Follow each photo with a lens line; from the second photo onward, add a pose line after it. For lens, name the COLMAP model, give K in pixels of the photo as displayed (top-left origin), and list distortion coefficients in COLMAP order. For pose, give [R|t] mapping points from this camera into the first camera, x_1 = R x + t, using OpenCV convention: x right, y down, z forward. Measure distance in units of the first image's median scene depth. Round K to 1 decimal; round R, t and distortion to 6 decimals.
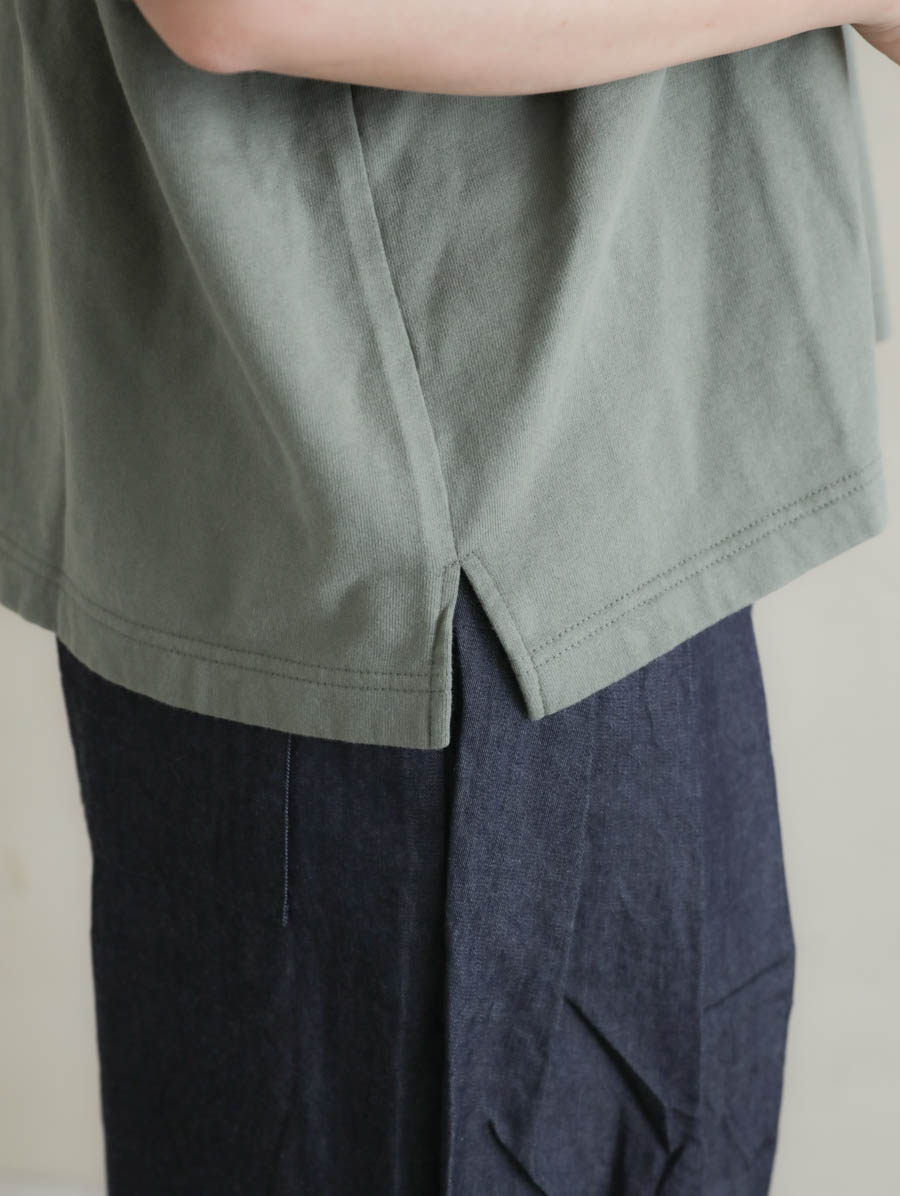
lens RADIAL K [[2332.0, 0, 444.2], [0, 2332.0, 598.0], [0, 0, 1]] dist [0.083634, 0.000000]
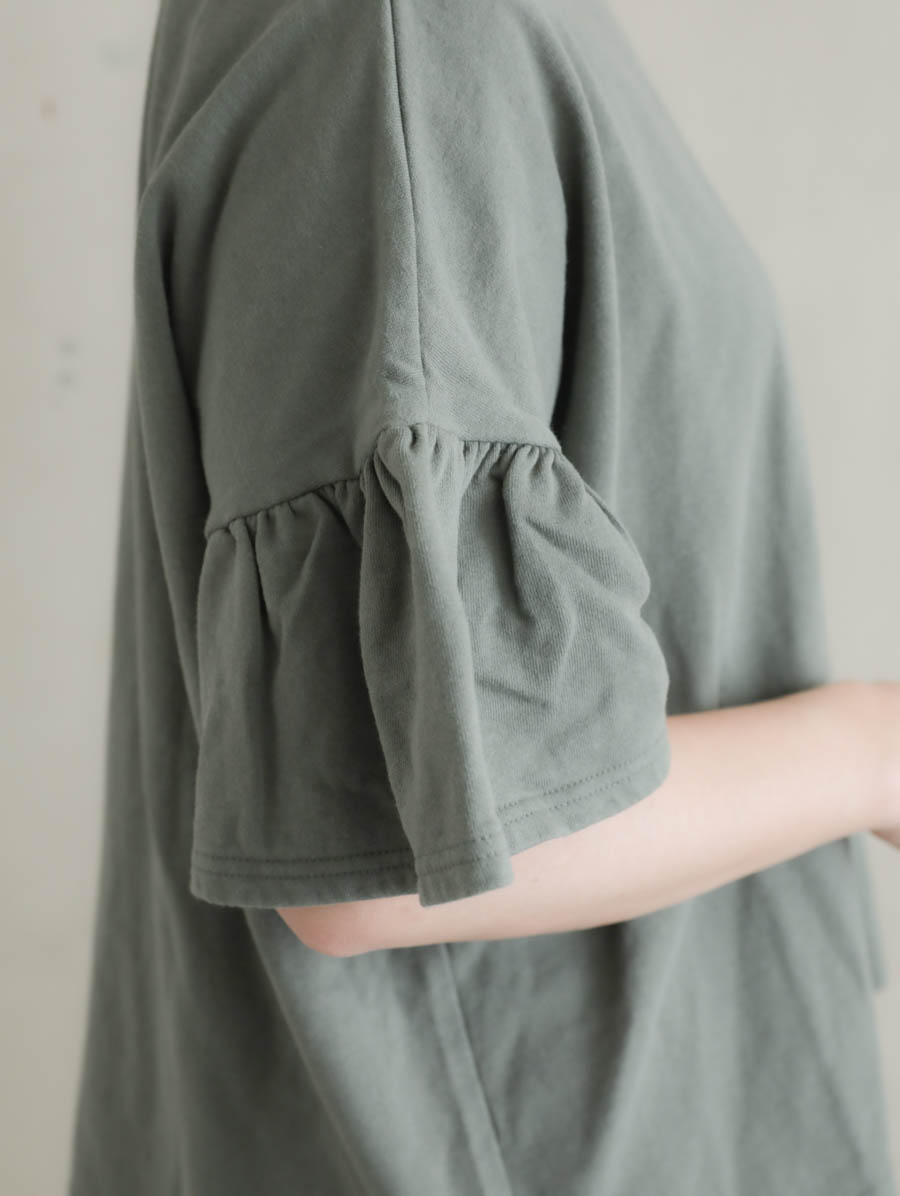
lens RADIAL K [[2332.0, 0, 456.4], [0, 2332.0, 597.5], [0, 0, 1]] dist [0.083634, 0.000000]
pose [[0.999593, -0.017613, 0.022455, -0.053653], [0.020141, 0.992827, -0.117855, -0.230820], [-0.020218, 0.118259, 0.992777, -0.193361]]
